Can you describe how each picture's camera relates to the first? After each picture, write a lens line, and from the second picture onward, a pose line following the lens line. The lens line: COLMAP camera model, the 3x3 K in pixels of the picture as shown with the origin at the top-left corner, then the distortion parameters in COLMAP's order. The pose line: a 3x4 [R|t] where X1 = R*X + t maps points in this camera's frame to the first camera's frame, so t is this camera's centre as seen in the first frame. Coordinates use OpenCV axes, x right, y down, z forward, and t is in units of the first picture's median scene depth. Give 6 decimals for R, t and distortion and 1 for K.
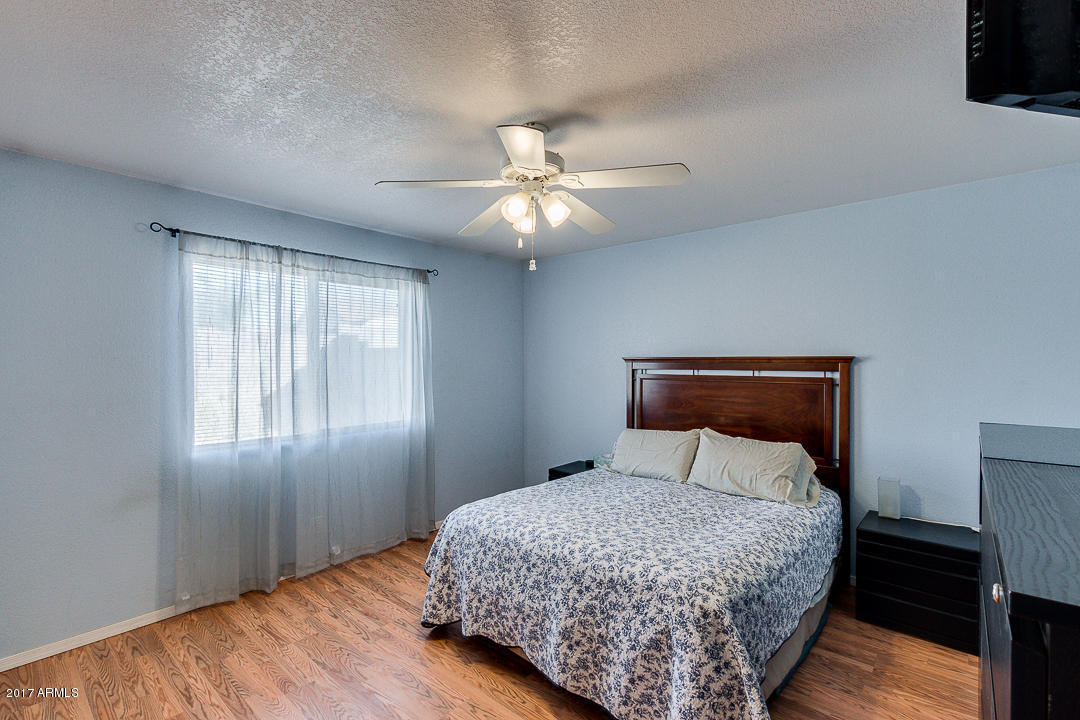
lens RADIAL K [[487.1, 0, 521.9], [0, 487.1, 361.9], [0, 0, 1]] dist [-0.001372, 0.000452]
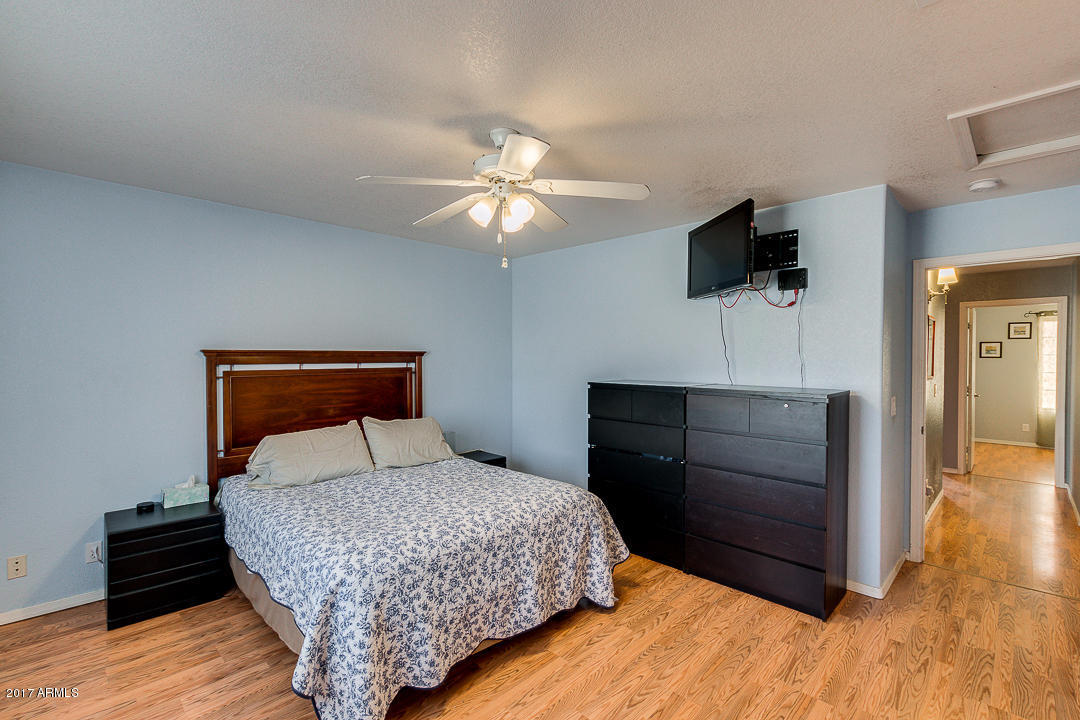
lens RADIAL K [[487.1, 0, 542.9], [0, 487.1, 363.5], [0, 0, 1]] dist [-0.001372, 0.000452]
pose [[0.044870, -0.015867, 0.998867, -0.840267], [0.002557, 0.999872, 0.015769, 0.002646], [-0.998990, 0.001847, 0.044905, 0.708962]]
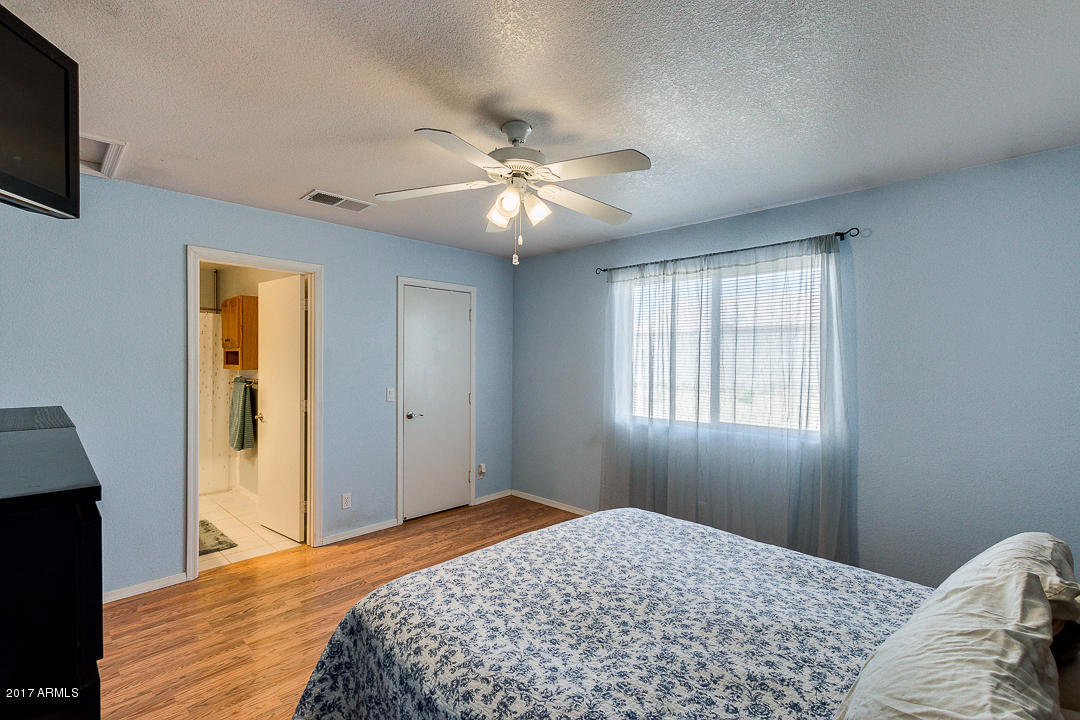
lens RADIAL K [[487.1, 0, 540.4], [0, 487.1, 361.5], [0, 0, 1]] dist [-0.001372, 0.000452]
pose [[-0.033451, 0.006432, -0.999420, 0.852656], [-0.009122, 0.999936, 0.006741, 0.007920], [0.999399, 0.009342, -0.033390, 0.882450]]
